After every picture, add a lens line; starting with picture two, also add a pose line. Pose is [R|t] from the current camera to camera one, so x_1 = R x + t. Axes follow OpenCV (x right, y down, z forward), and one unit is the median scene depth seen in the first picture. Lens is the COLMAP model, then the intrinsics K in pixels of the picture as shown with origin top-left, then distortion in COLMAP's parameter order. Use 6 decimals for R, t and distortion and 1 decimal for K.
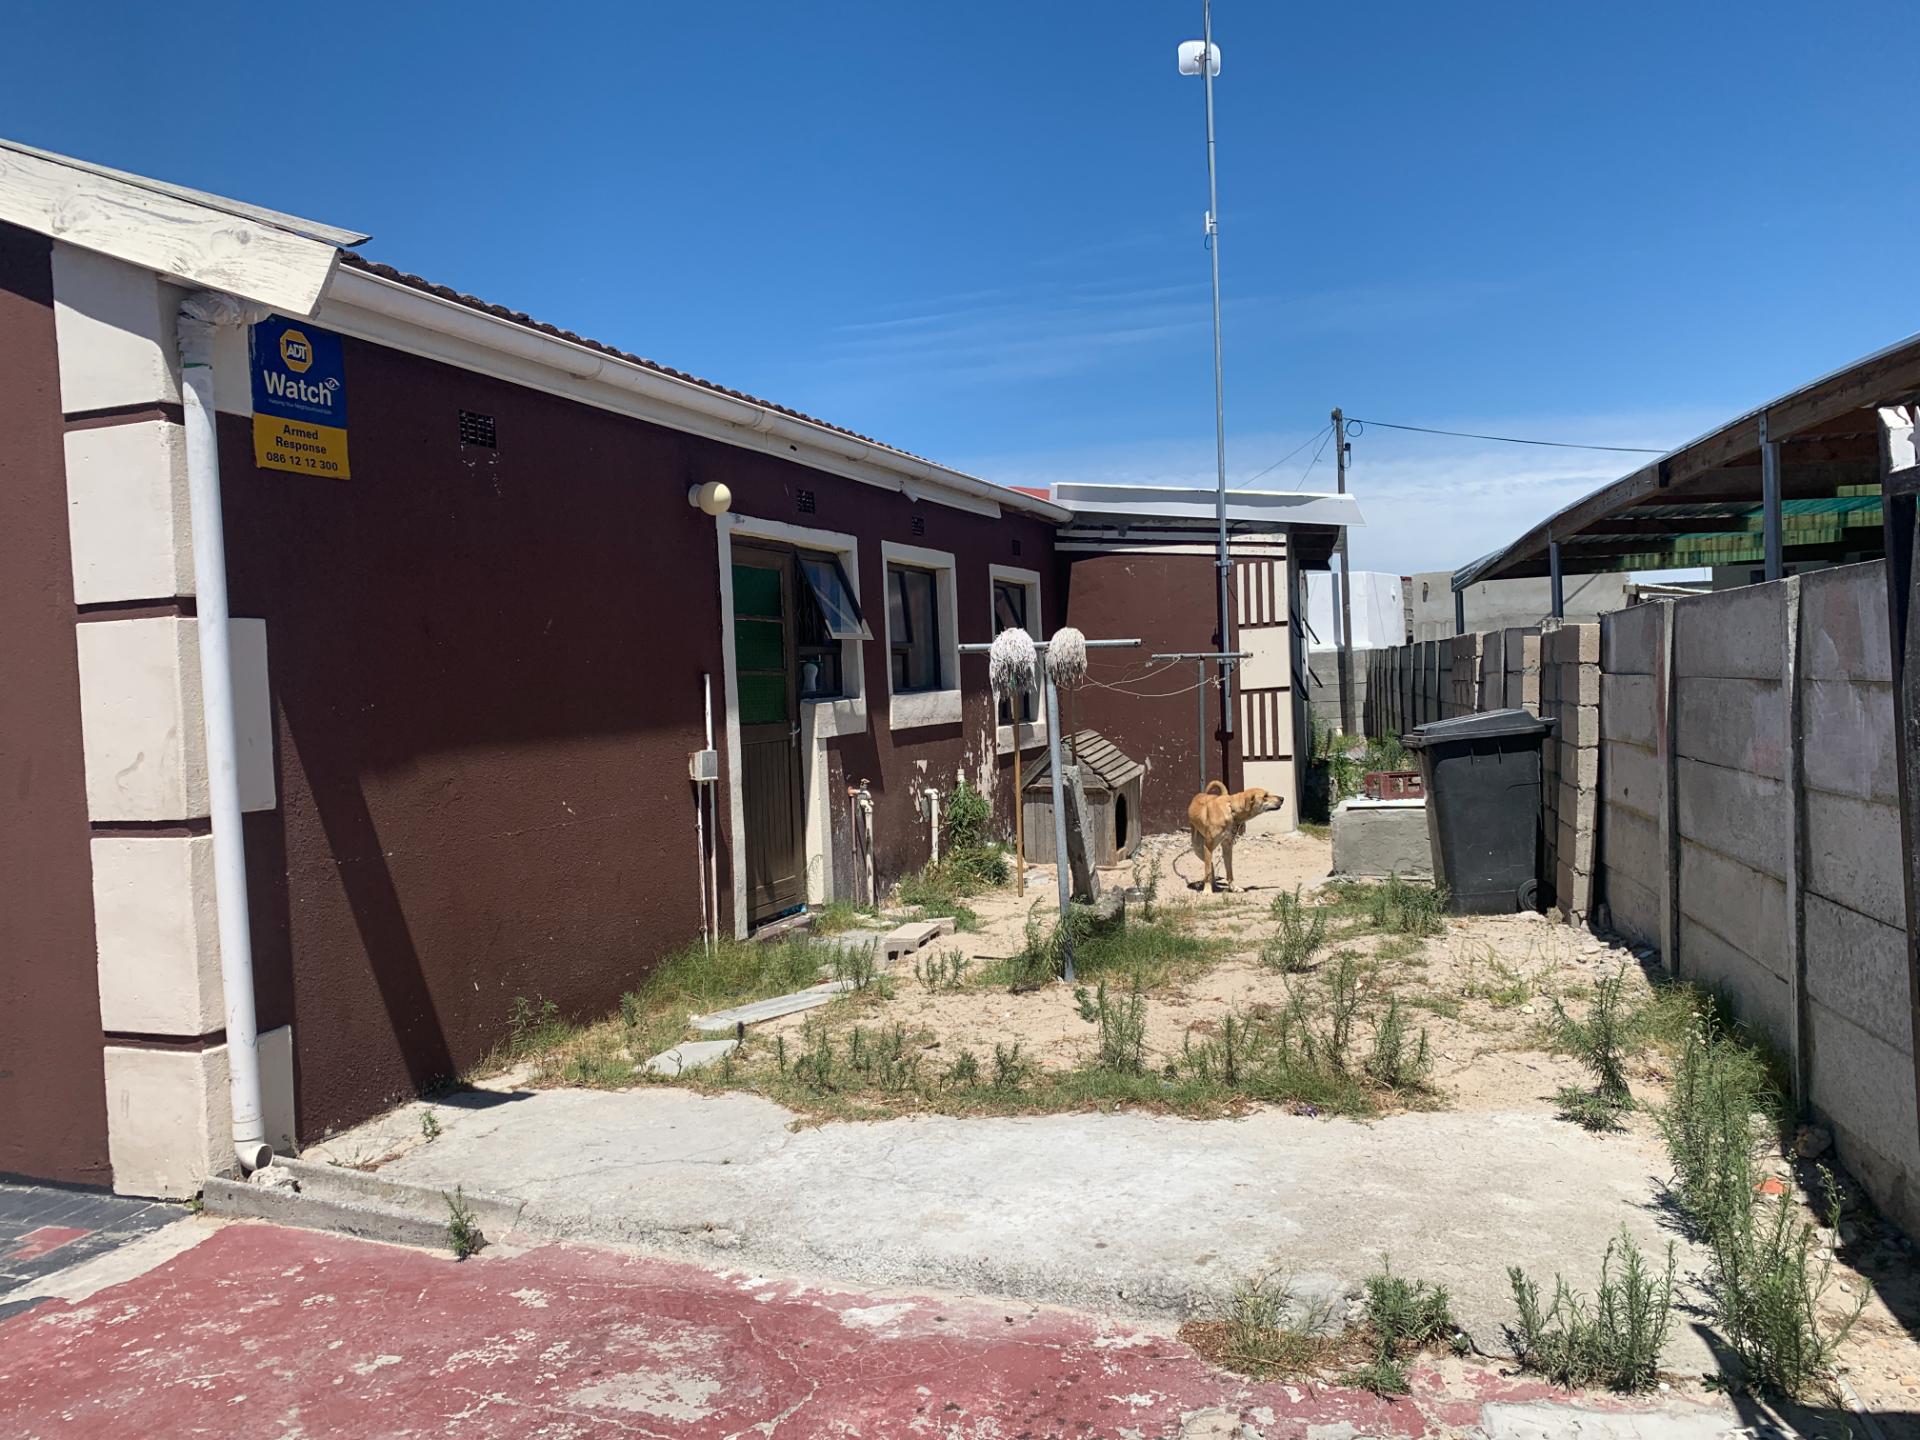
lens RADIAL K [[1467.6, 0, 972.6], [0, 1467.6, 717.3], [0, 0, 1]] dist [0.052340, -0.060253]
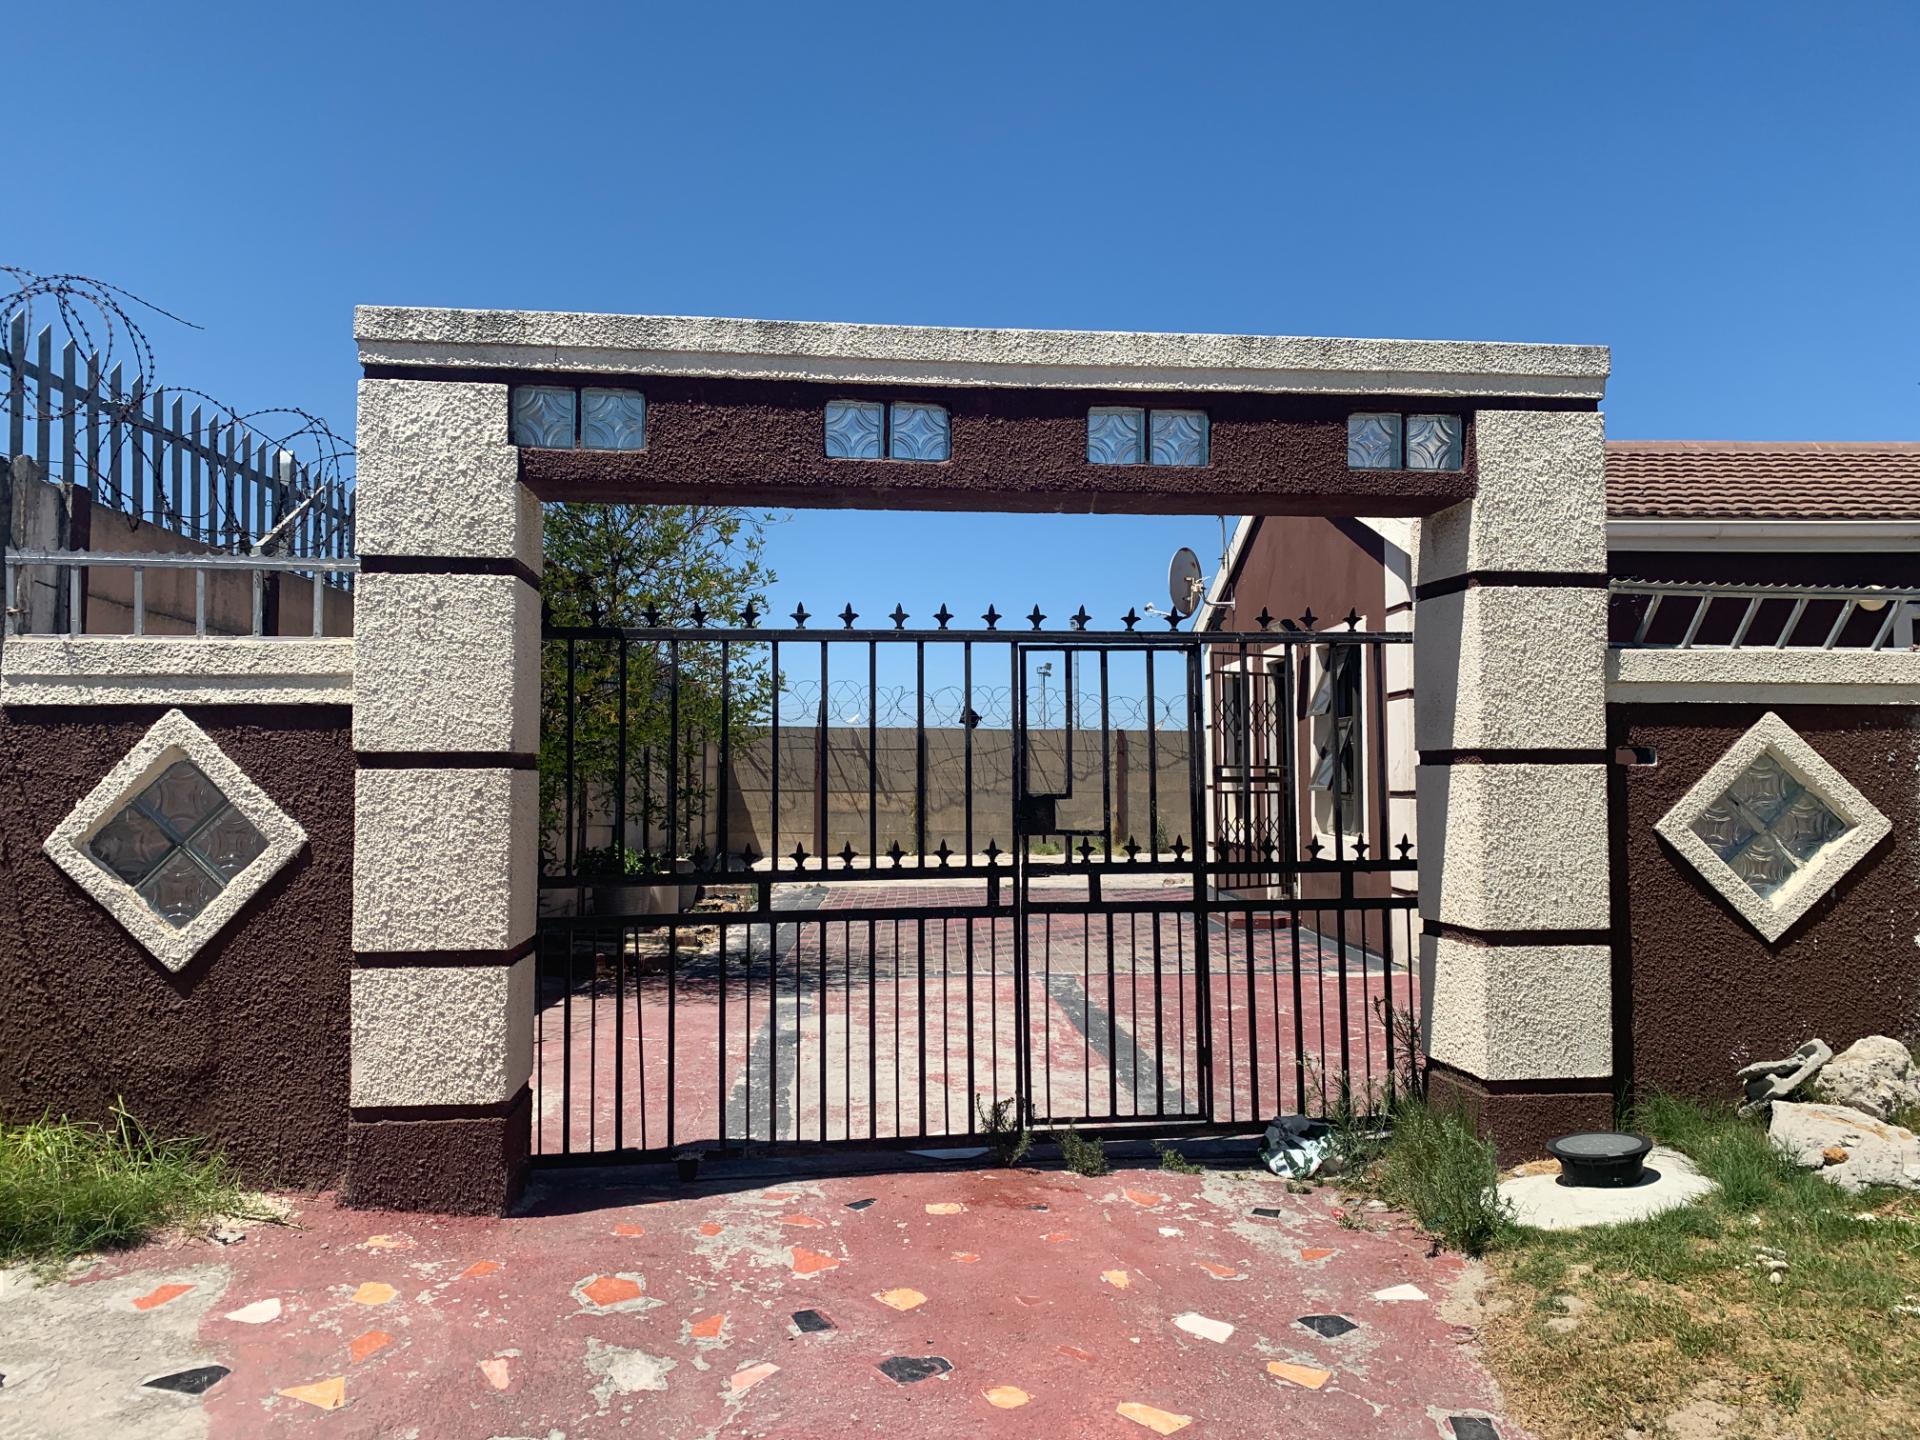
lens RADIAL K [[1467.6, 0, 969.5], [0, 1467.6, 722.4], [0, 0, 1]] dist [0.052340, -0.060253]
pose [[0.379403, 0.002937, -0.925227, 1.203996], [-0.037491, 0.999222, -0.012201, 0.018800], [0.924472, 0.039317, 0.379218, -0.418552]]
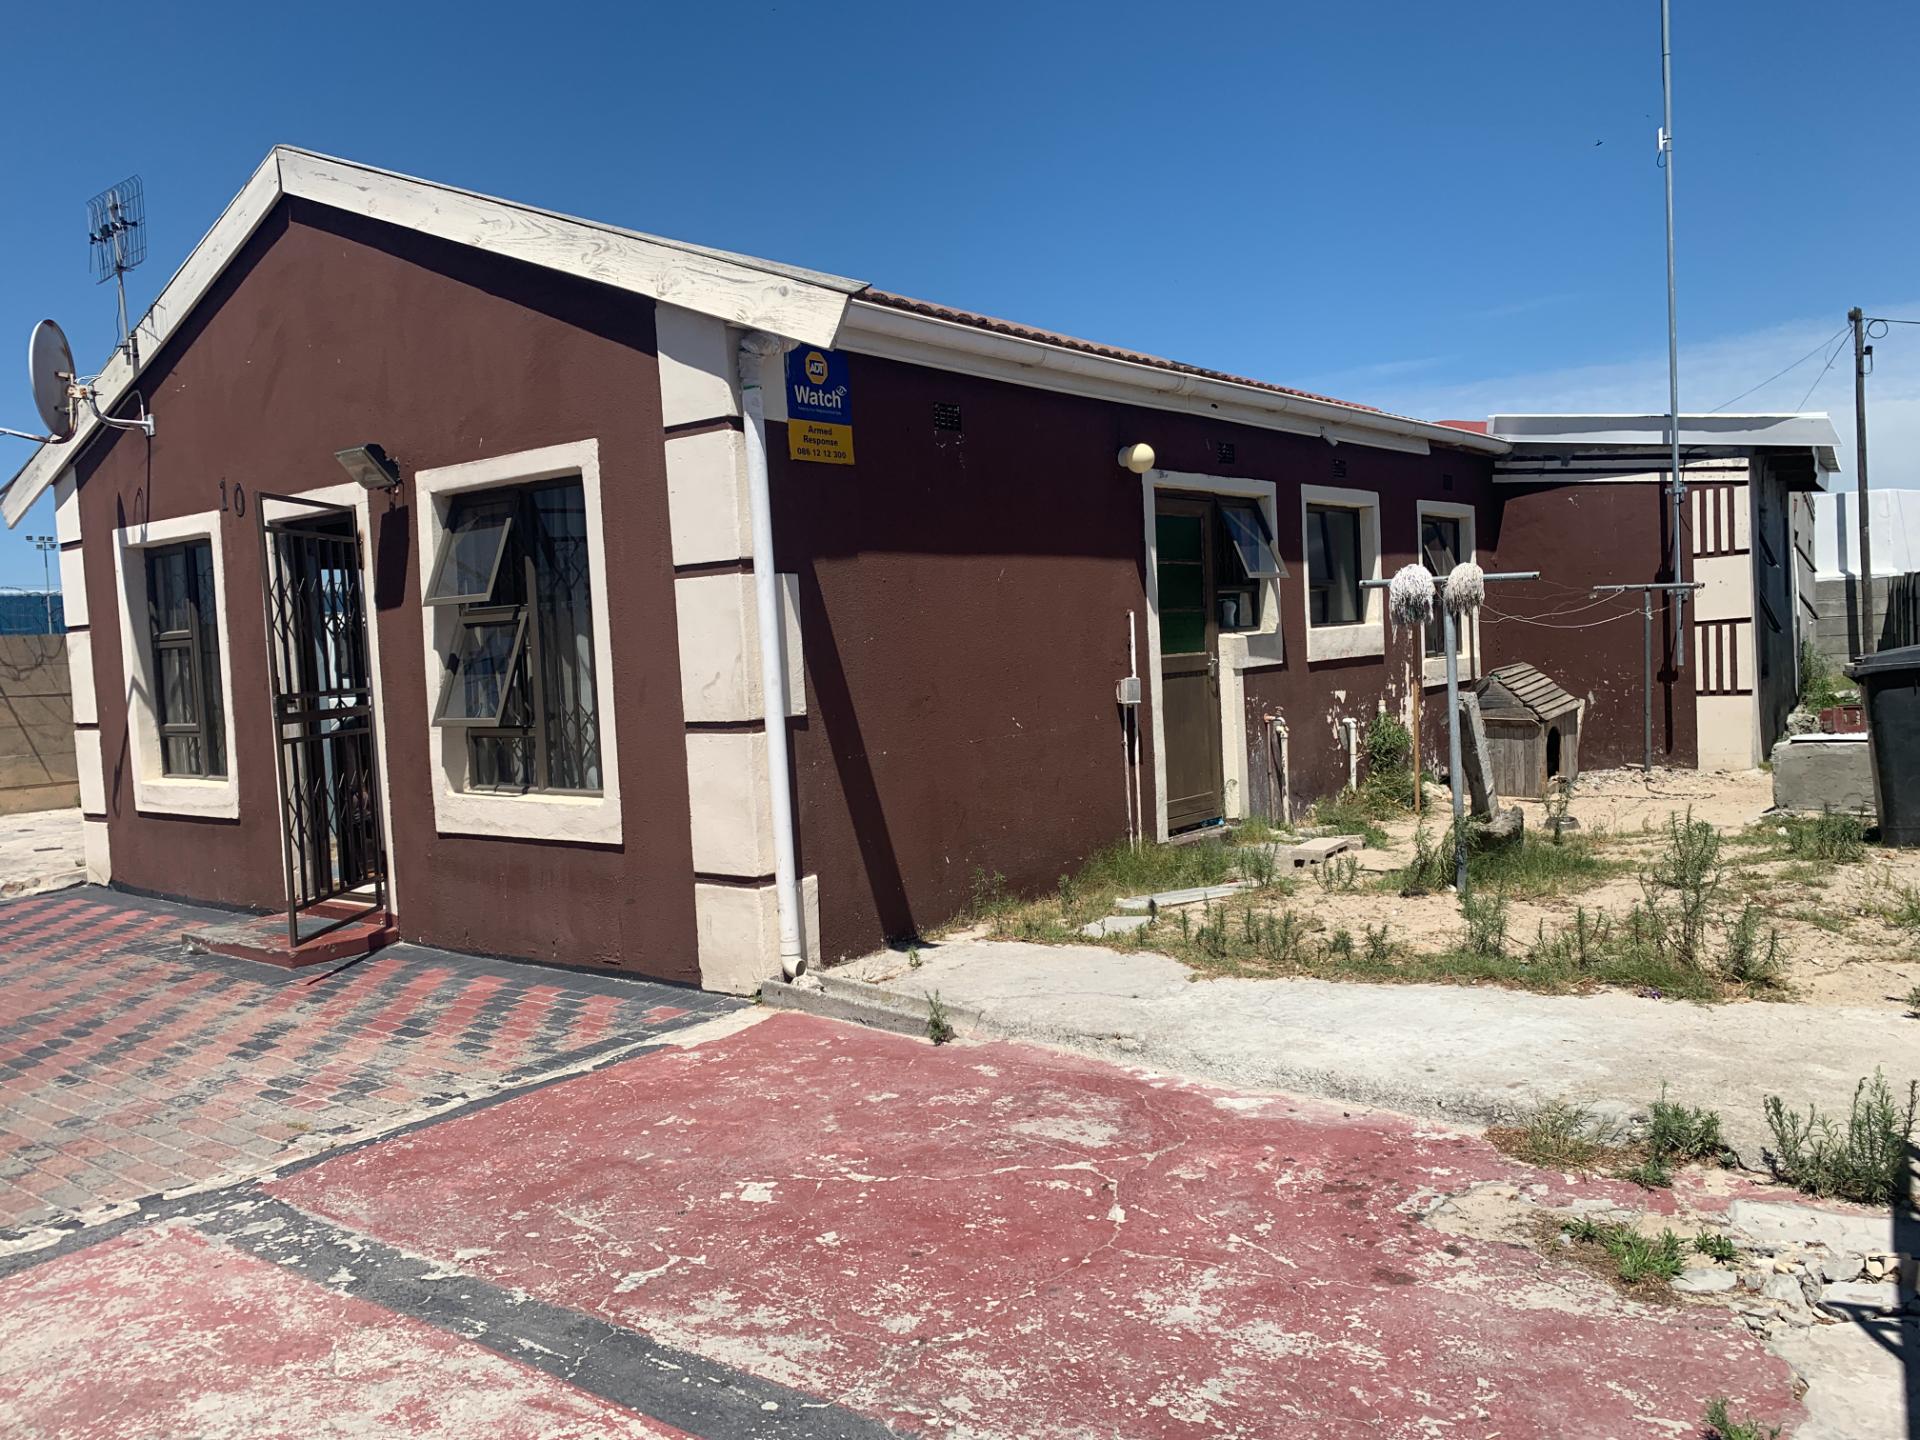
lens RADIAL K [[1467.6, 0, 958.3], [0, 1467.6, 711.8], [0, 0, 1]] dist [0.052340, -0.060253]
pose [[0.950866, 0.008919, -0.309473, 0.075027], [0.002536, 0.999327, 0.036593, 0.010914], [0.309591, -0.035579, 0.950204, -0.228181]]
